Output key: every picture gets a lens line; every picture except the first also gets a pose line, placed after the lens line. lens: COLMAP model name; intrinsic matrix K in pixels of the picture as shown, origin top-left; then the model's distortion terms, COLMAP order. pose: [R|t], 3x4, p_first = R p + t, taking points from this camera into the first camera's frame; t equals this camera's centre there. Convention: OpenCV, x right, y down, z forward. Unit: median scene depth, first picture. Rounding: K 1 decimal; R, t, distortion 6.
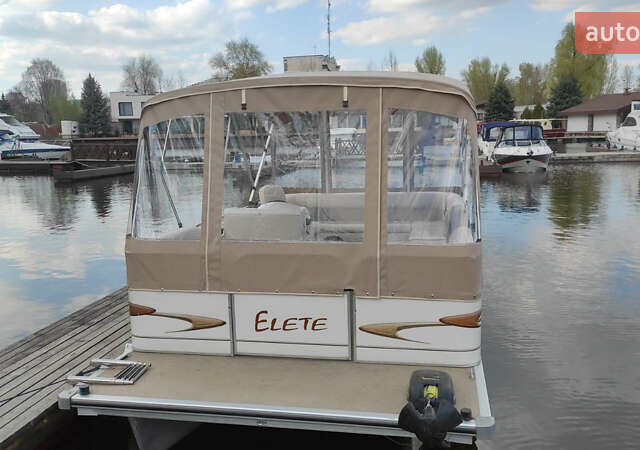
lens RADIAL K [[610.7, 0, 320.0], [0, 610.7, 225.0], [0, 0, 1]] dist [0.071001, -0.009378]
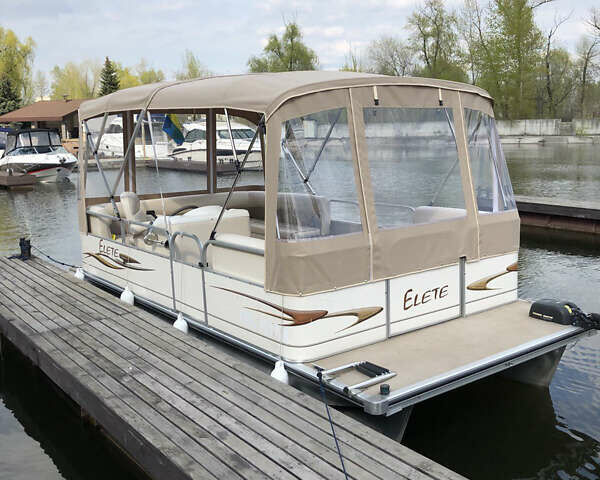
lens RADIAL K [[671.6, 0, 298.9], [0, 671.6, 224.1], [0, 0, 1]] dist [0.084291, -0.032863]
pose [[0.656711, -0.100140, 0.747464, -1.100499], [0.121046, 0.992291, 0.026591, -0.031145], [-0.744365, 0.073015, 0.663770, 0.338859]]
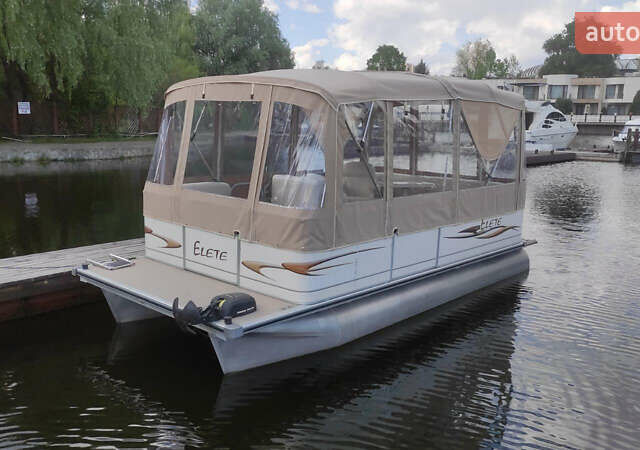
lens RADIAL K [[610.7, 0, 320.0], [0, 610.7, 225.0], [0, 0, 1]] dist [0.071001, -0.009378]
pose [[0.849794, 0.137259, -0.508931, 0.861947], [-0.124258, 0.990456, 0.059645, -0.016220], [0.512261, 0.012553, 0.858738, -0.076670]]
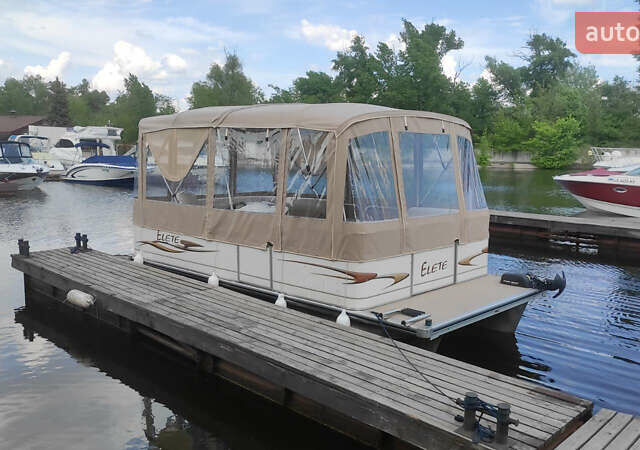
lens RADIAL K [[610.7, 0, 320.0], [0, 610.7, 225.0], [0, 0, 1]] dist [0.071001, -0.009378]
pose [[0.536325, -0.073992, 0.840762, -1.502730], [0.103324, 0.994413, 0.021604, -0.011909], [-0.837663, 0.075284, 0.540974, 0.382256]]
